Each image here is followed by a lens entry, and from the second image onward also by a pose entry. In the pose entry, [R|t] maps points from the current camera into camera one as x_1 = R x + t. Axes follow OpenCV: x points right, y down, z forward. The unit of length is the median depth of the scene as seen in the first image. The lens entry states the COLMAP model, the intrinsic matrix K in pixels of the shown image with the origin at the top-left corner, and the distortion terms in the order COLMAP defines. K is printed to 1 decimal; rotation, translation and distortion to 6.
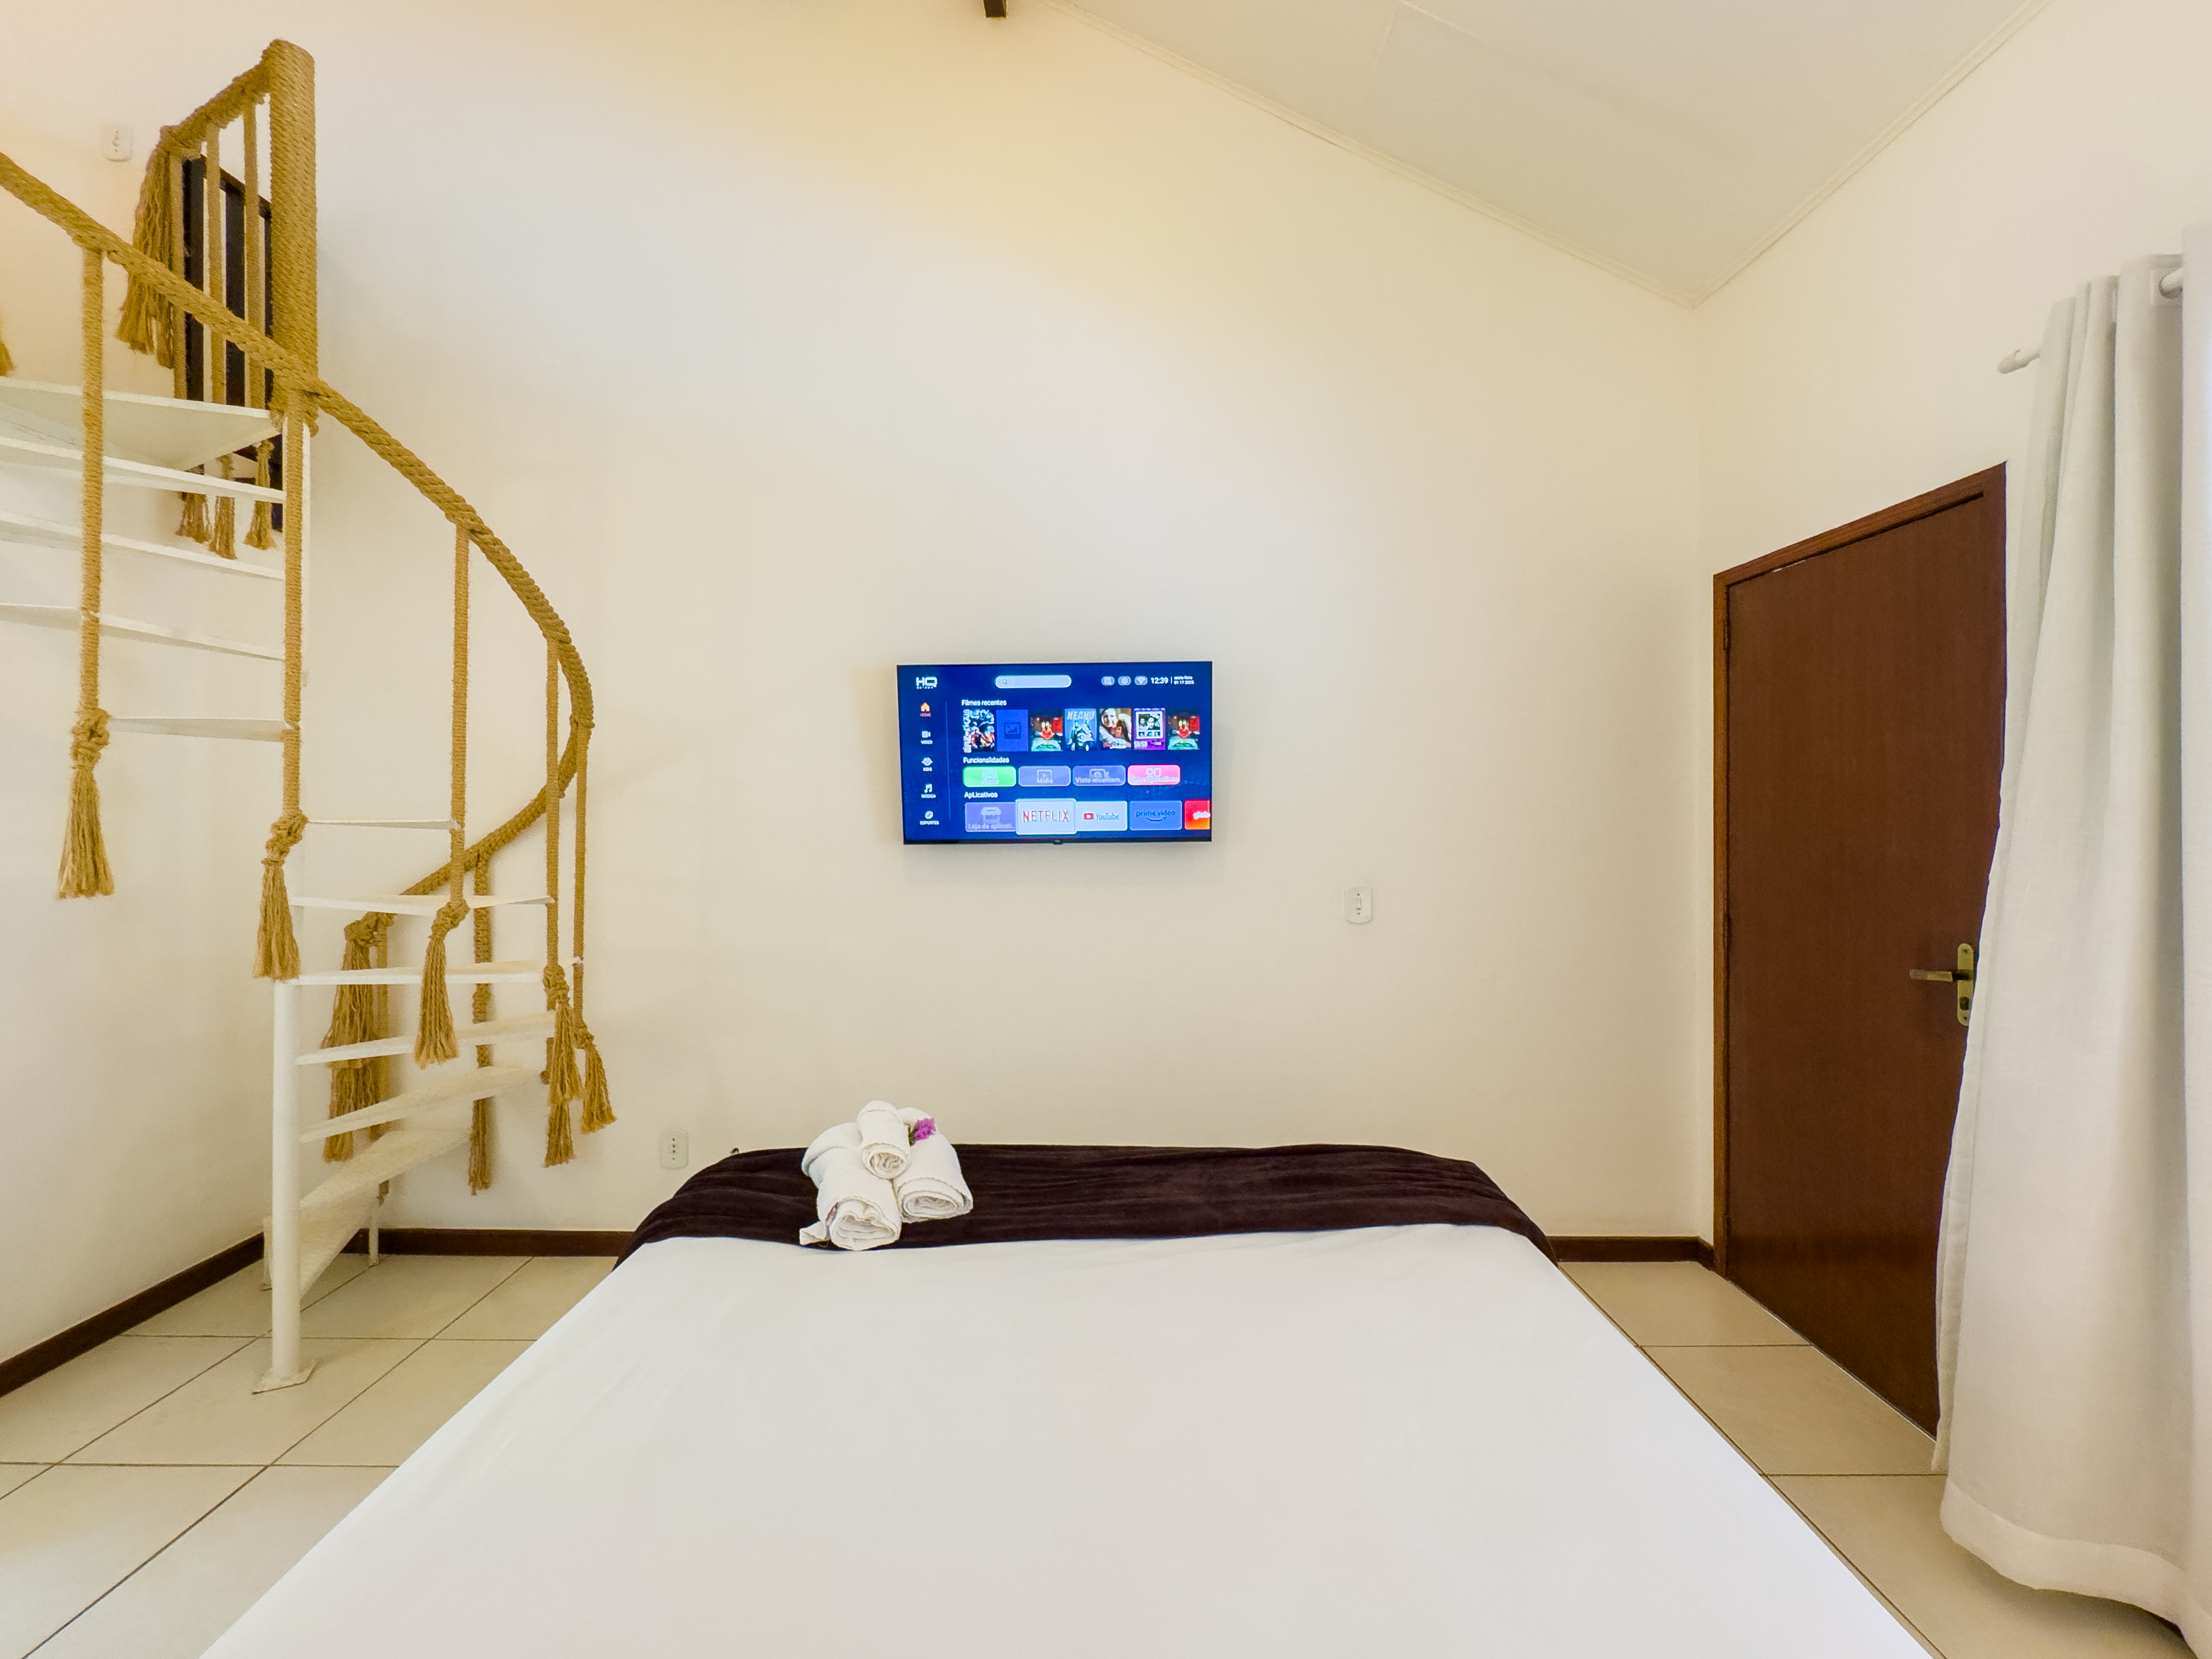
lens RADIAL K [[893.6, 0, 1101.5], [0, 893.6, 806.4], [0, 0, 1]] dist [-0.002618, -0.000615]
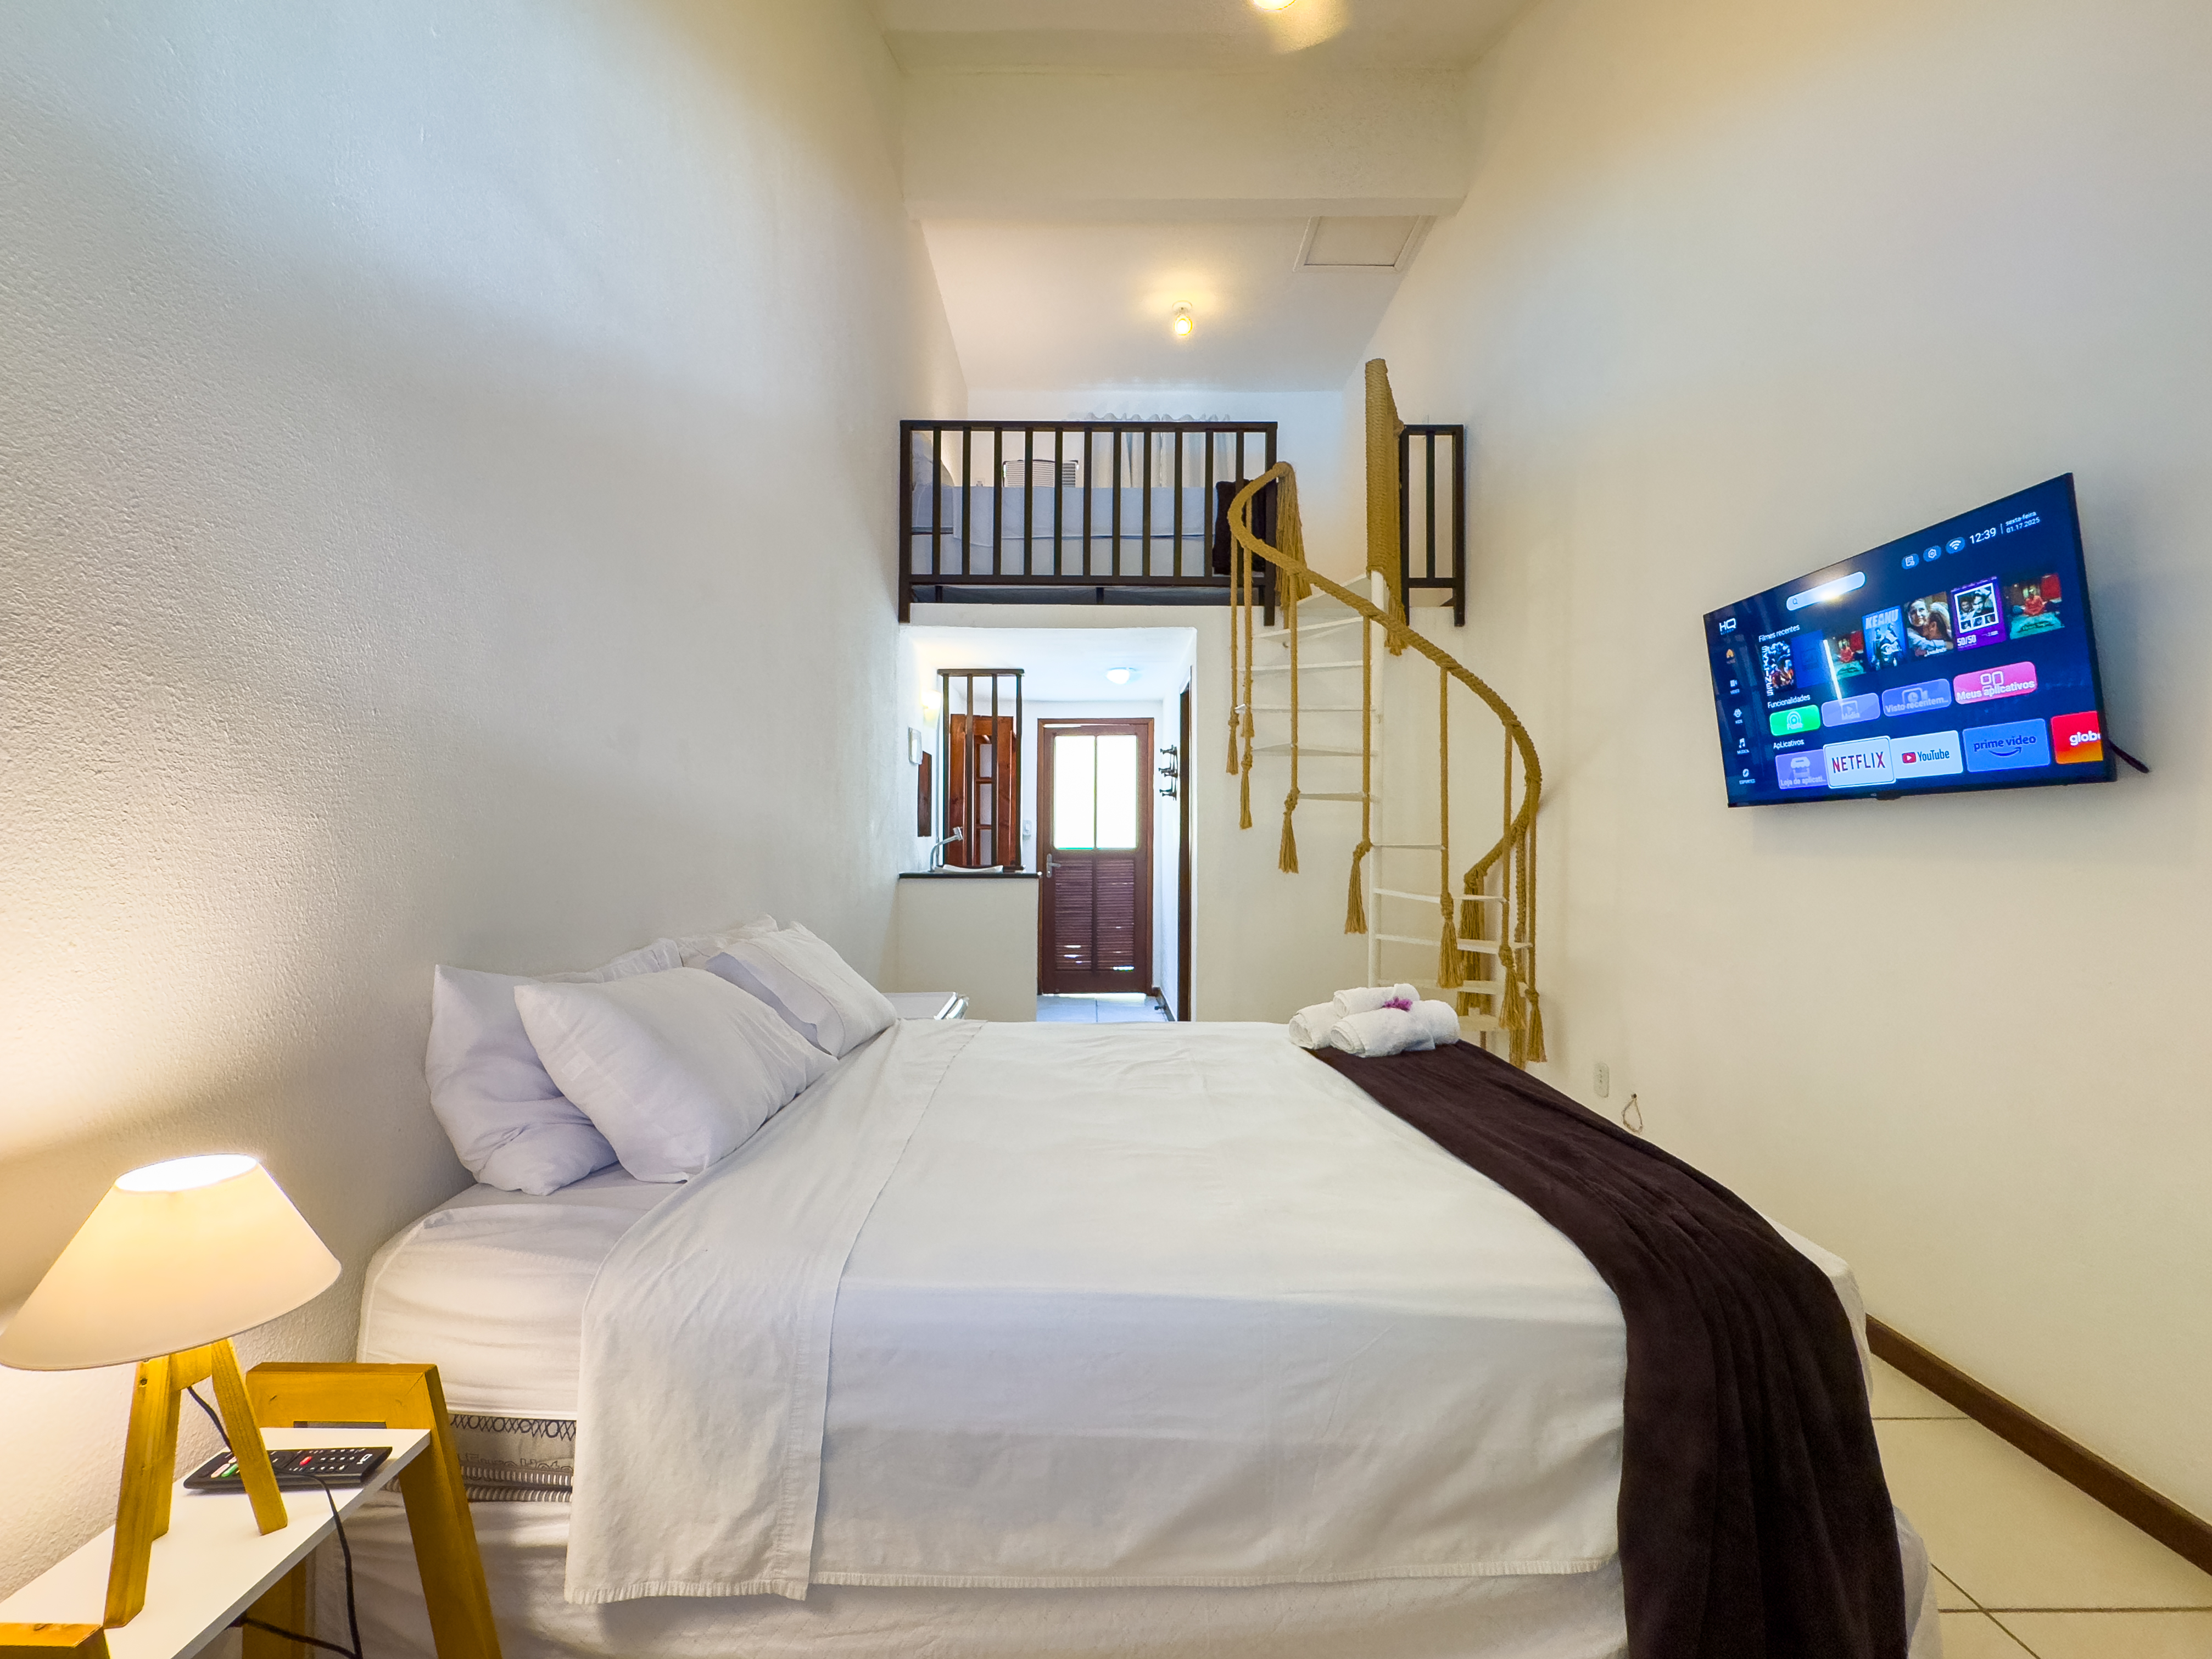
lens RADIAL K [[893.6, 0, 1103.5], [0, 893.6, 840.2], [0, 0, 1]] dist [-0.002618, -0.000615]
pose [[0.020307, -0.001100, -0.999793, 0.687103], [-0.005148, 0.999986, -0.001204, 0.081848], [0.999781, 0.005172, 0.020301, 0.349443]]
